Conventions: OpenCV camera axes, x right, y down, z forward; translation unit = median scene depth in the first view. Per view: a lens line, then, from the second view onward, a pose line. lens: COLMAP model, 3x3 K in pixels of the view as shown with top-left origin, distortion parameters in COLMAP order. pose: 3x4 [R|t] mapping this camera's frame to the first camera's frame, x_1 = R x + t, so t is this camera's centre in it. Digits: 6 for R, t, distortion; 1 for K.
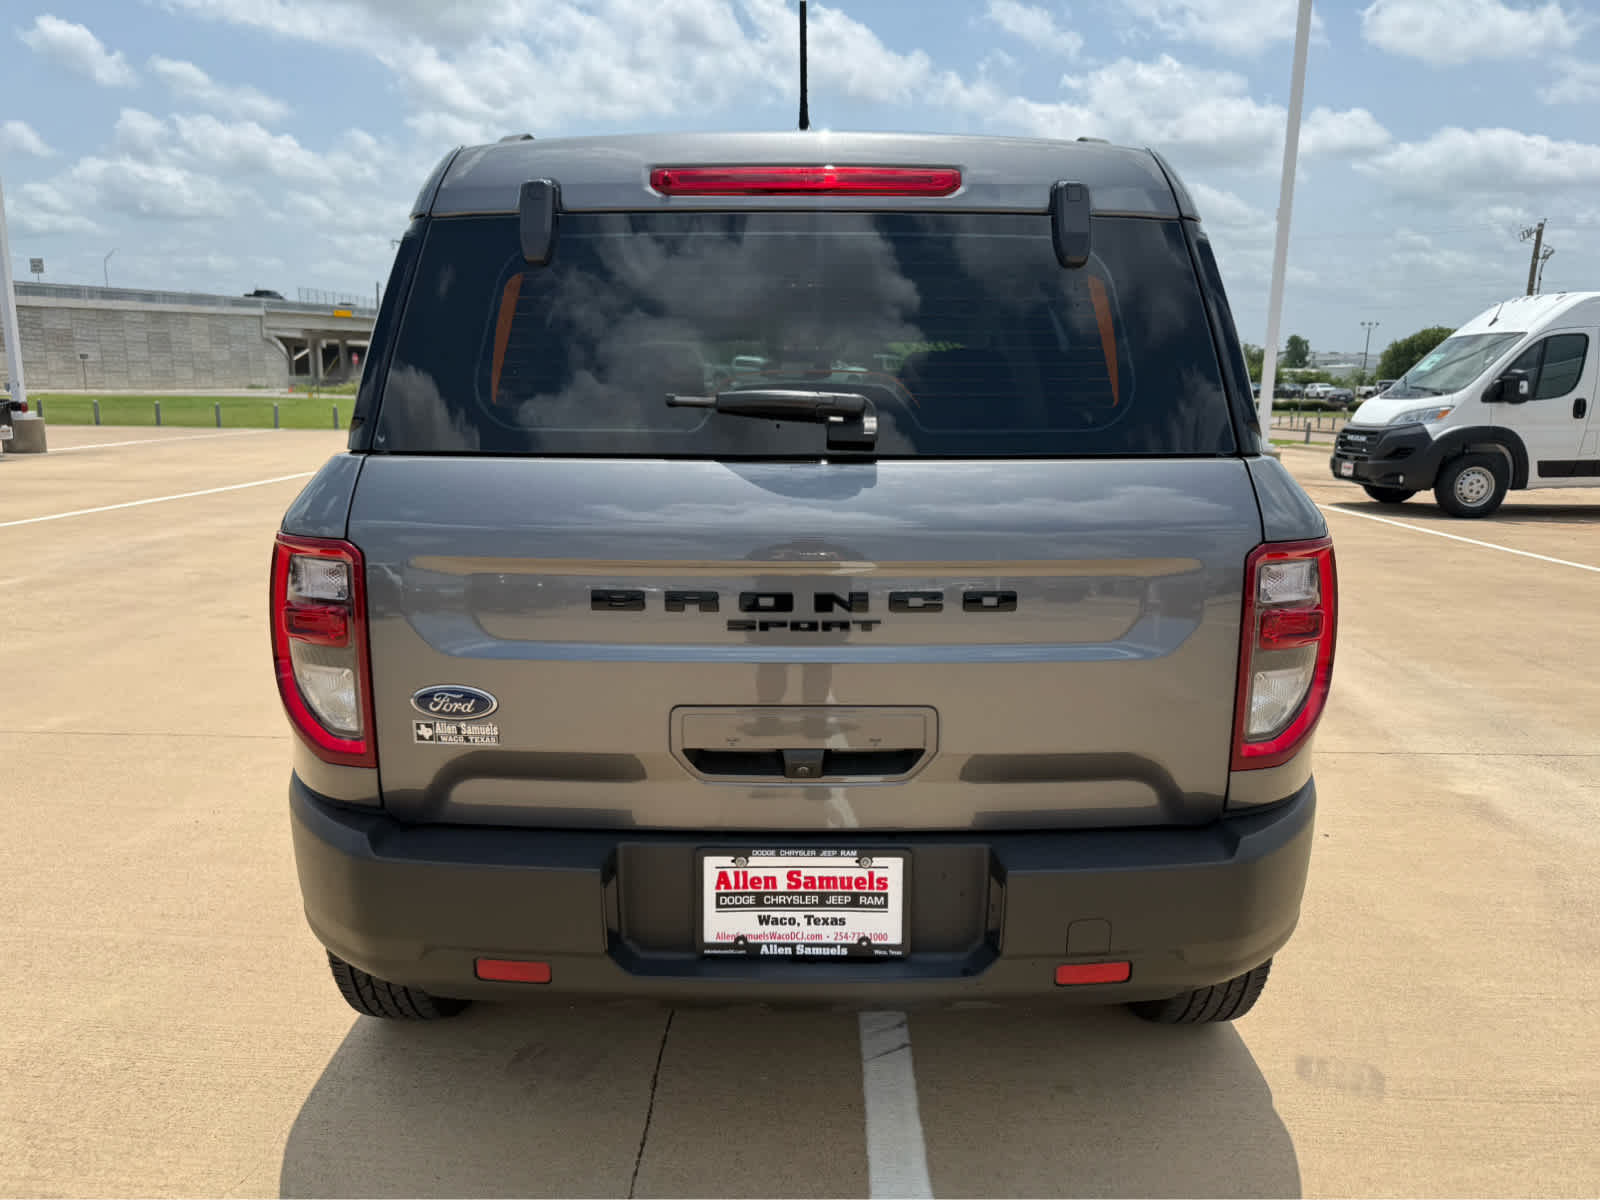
lens RADIAL K [[1151.6, 0, 809.4], [0, 1151.6, 593.5], [0, 0, 1]] dist [0.002030, -0.013280]
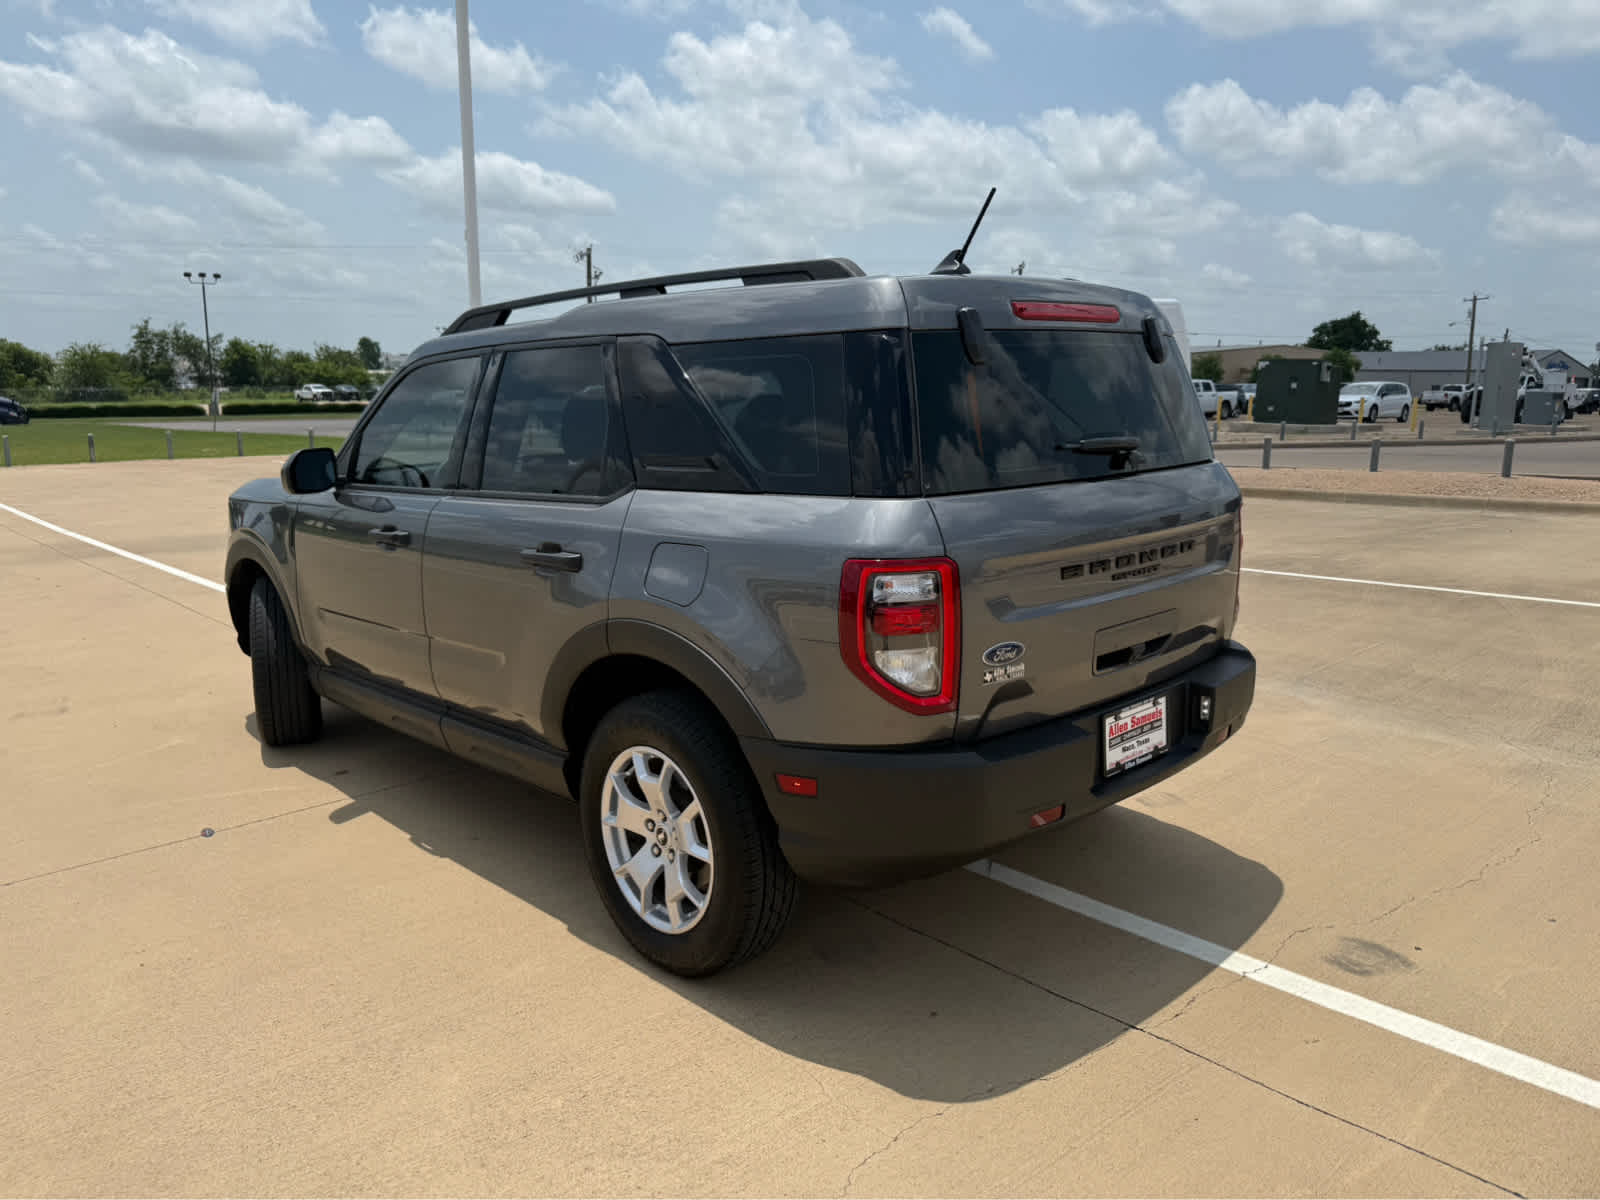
lens RADIAL K [[1151.6, 0, 811.1], [0, 1151.6, 587.6], [0, 0, 1]] dist [0.002030, -0.013280]
pose [[0.717245, -0.135801, 0.683460, -0.754229], [0.139668, 0.988939, 0.049926, -0.050715], [-0.682680, 0.059648, 0.728279, 0.033859]]
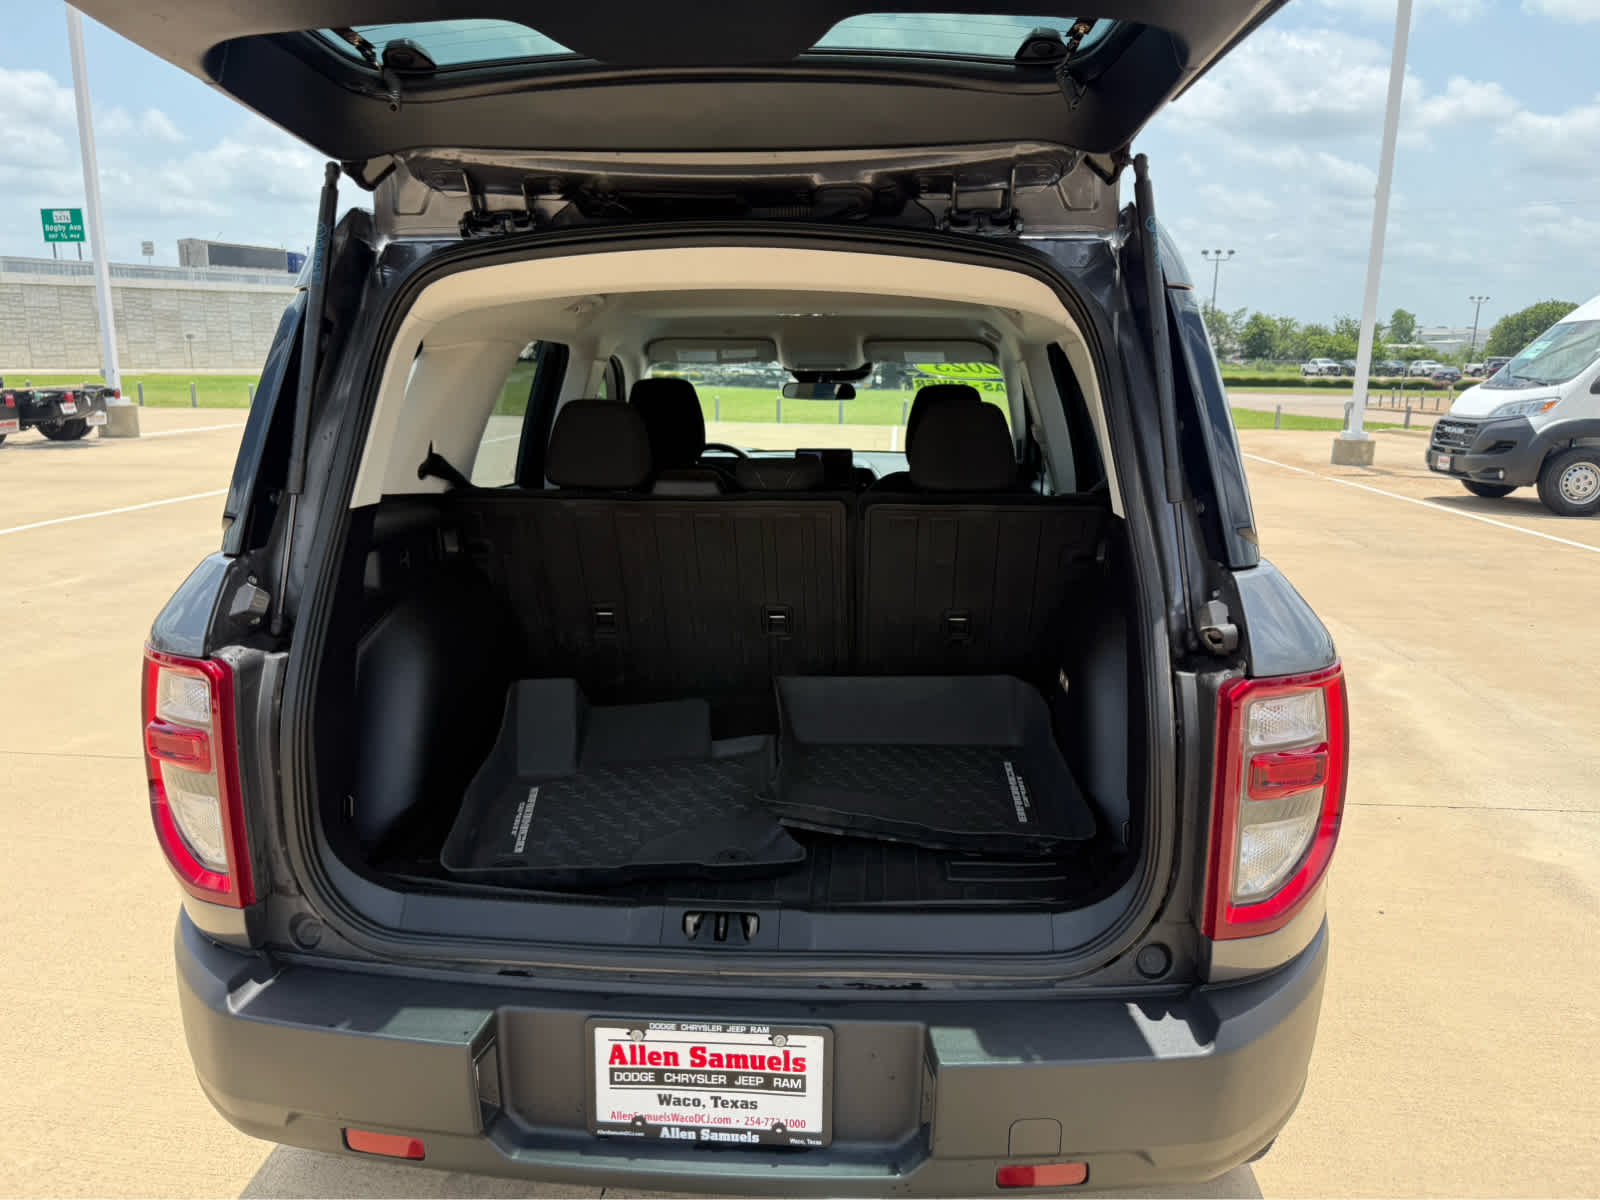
lens RADIAL K [[1151.6, 0, 822.4], [0, 1151.6, 577.4], [0, 0, 1]] dist [0.002030, -0.013280]
pose [[0.997898, 0.011203, -0.063821, 0.066585], [-0.010742, 0.999914, 0.007561, -0.061711], [0.063900, -0.006859, 0.997933, 0.068188]]
